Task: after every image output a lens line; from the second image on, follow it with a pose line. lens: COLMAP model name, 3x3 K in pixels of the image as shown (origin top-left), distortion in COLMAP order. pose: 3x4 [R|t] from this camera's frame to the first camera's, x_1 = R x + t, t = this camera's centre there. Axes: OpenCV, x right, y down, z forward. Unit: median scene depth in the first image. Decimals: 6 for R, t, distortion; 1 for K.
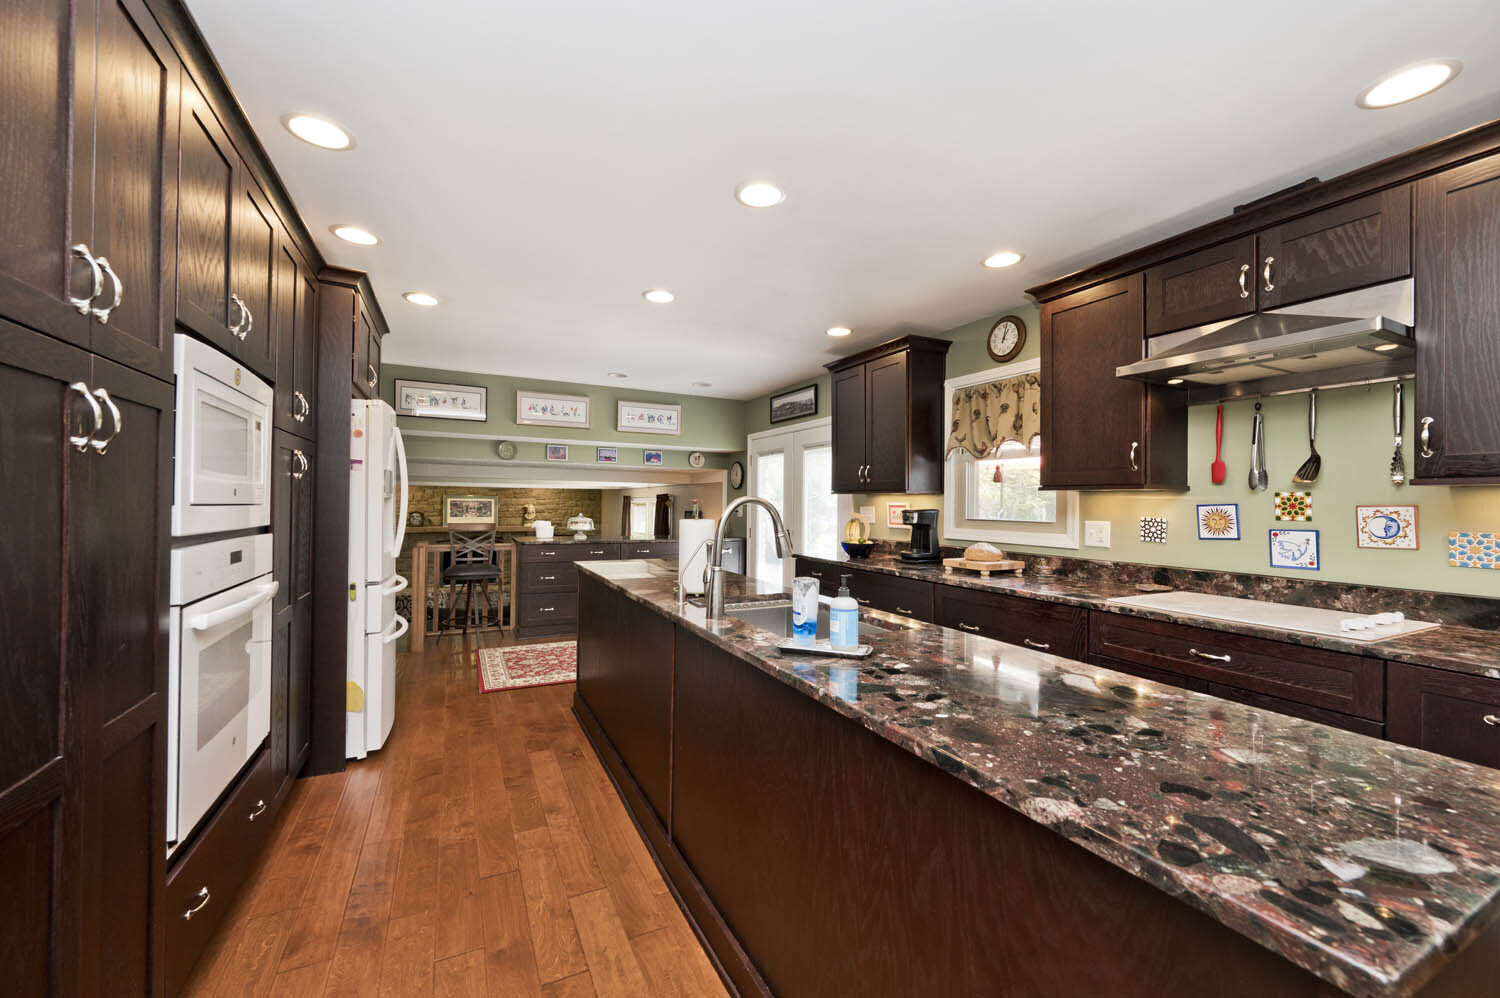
lens RADIAL K [[591.7, 0, 750.0], [0, 591.7, 499.0], [0, 0, 1]] dist [-0.006910, 0.003089]
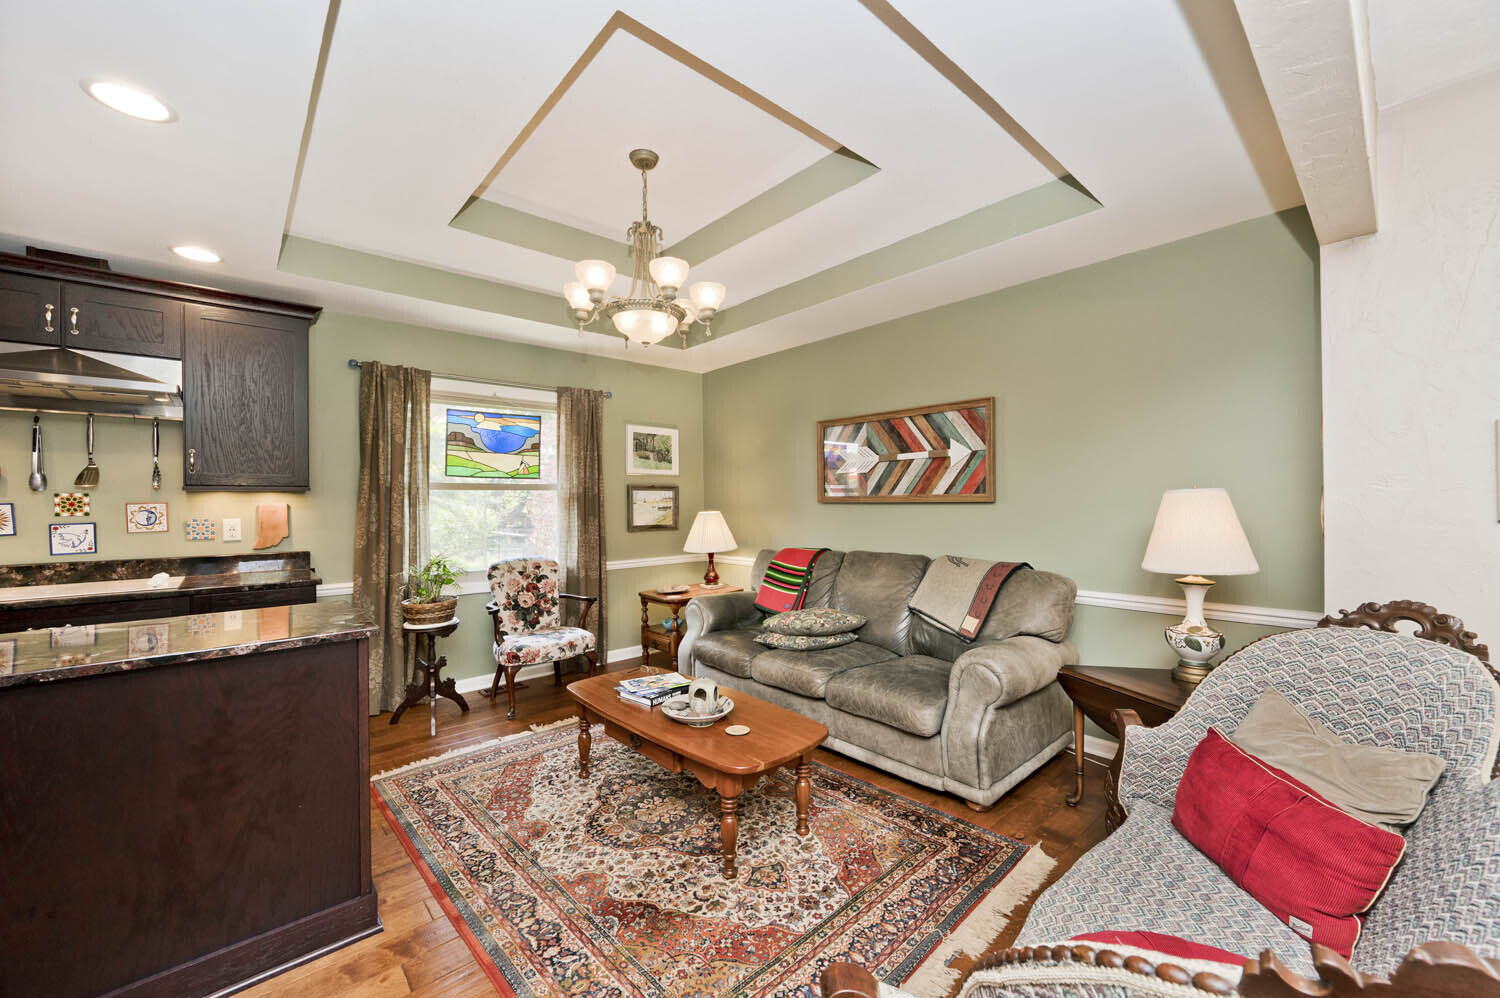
lens RADIAL K [[591.7, 0, 750.0], [0, 591.7, 499.0], [0, 0, 1]] dist [-0.006910, 0.003089]
pose [[-0.257334, -0.005298, 0.966308, -0.658800], [0.000543, 0.999984, 0.005627, -0.005915], [-0.966323, 0.001972, -0.257327, -0.067881]]
